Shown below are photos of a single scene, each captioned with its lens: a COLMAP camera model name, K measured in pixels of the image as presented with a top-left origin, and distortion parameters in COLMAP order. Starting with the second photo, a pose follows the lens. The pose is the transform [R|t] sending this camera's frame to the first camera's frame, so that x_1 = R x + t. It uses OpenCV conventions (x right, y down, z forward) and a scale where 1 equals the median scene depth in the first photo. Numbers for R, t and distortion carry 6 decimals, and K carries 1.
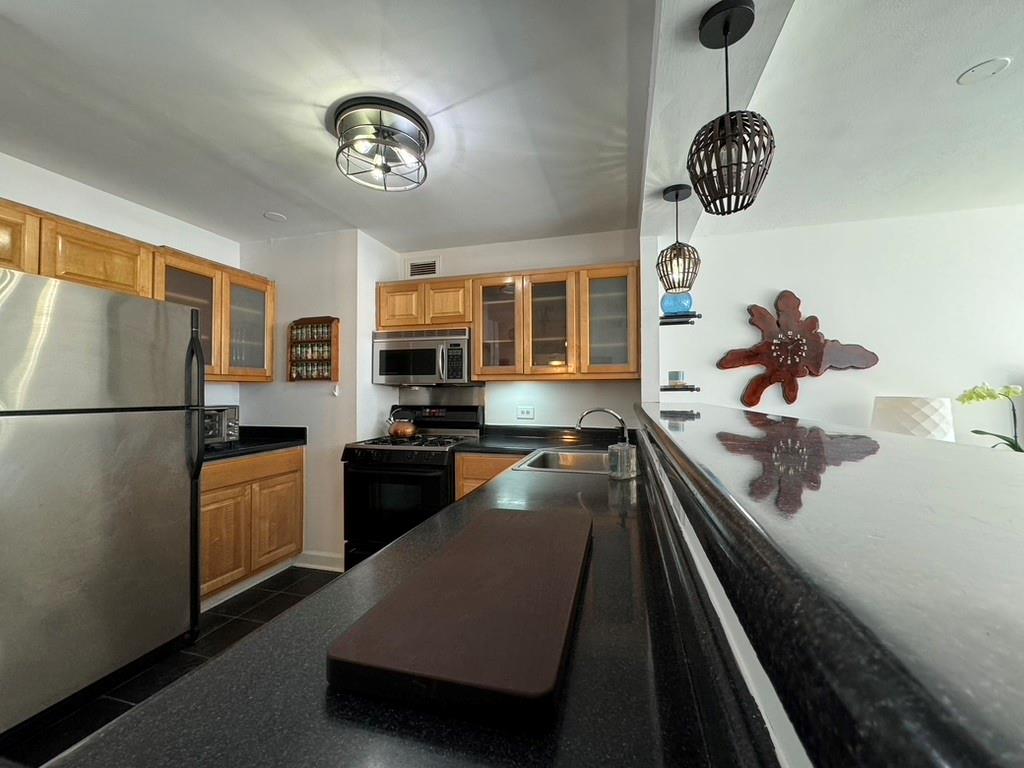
lens RADIAL K [[407.2, 0, 508.1], [0, 407.2, 383.6], [0, 0, 1]] dist [-0.001930, 0.000267]
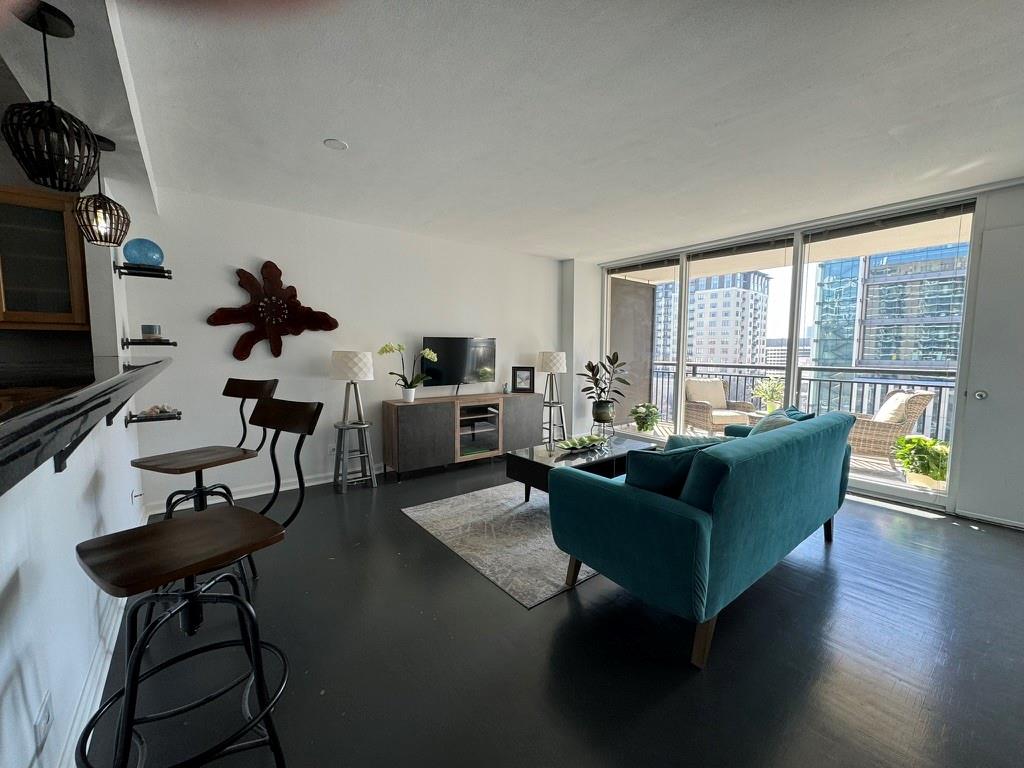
lens RADIAL K [[407.2, 0, 508.1], [0, 407.2, 383.6], [0, 0, 1]] dist [-0.001930, 0.000267]
pose [[0.596859, -0.060256, 0.800080, 0.126993], [-0.022064, 0.995566, 0.091439, 0.001756], [-0.802042, -0.072229, 0.592884, -0.278608]]
